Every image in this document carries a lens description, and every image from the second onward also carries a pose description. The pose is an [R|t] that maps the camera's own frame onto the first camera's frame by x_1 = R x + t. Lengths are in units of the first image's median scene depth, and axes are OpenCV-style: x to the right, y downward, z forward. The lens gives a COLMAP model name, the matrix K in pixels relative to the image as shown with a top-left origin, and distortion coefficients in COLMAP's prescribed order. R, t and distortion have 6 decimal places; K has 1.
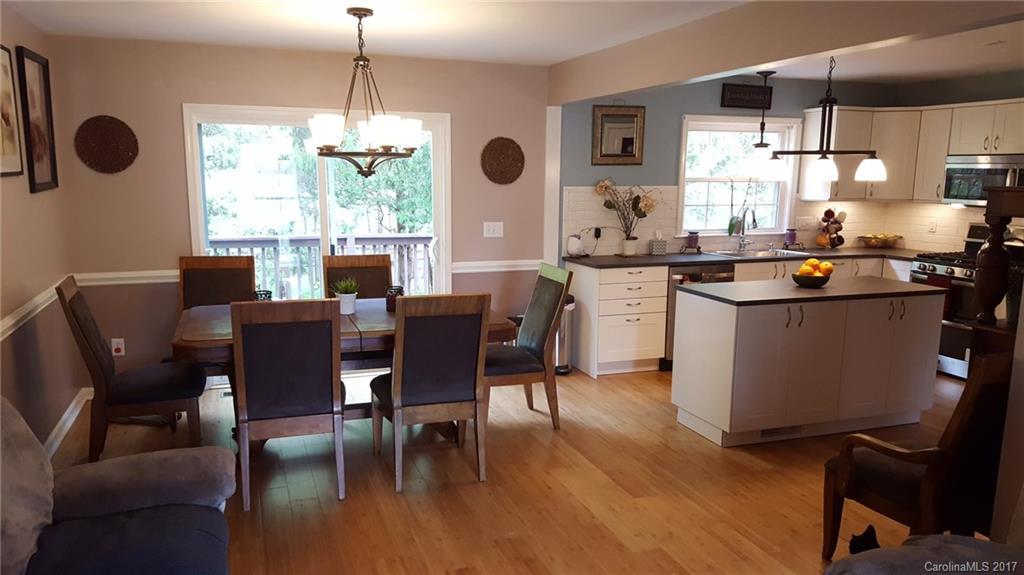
lens RADIAL K [[761.4, 0, 507.0], [0, 761.4, 318.6], [0, 0, 1]] dist [0.122115, -0.191359]
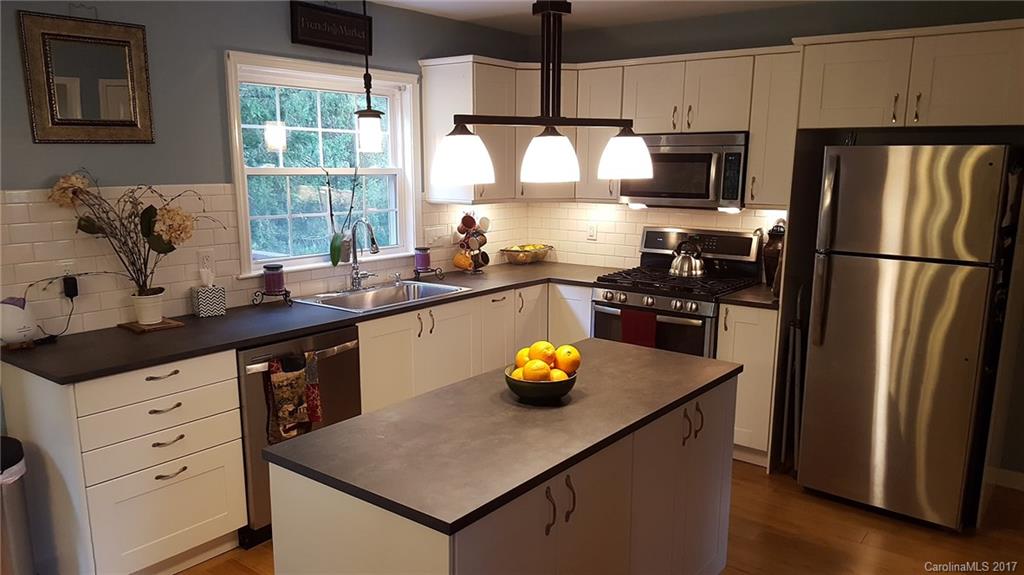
lens RADIAL K [[761.4, 0, 507.0], [0, 761.4, 318.6], [0, 0, 1]] dist [0.122115, -0.191359]
pose [[0.848587, -0.114713, 0.516470, 0.096888], [0.103294, 0.993347, 0.050914, -0.088378], [-0.518874, 0.010143, 0.854791, 0.446629]]
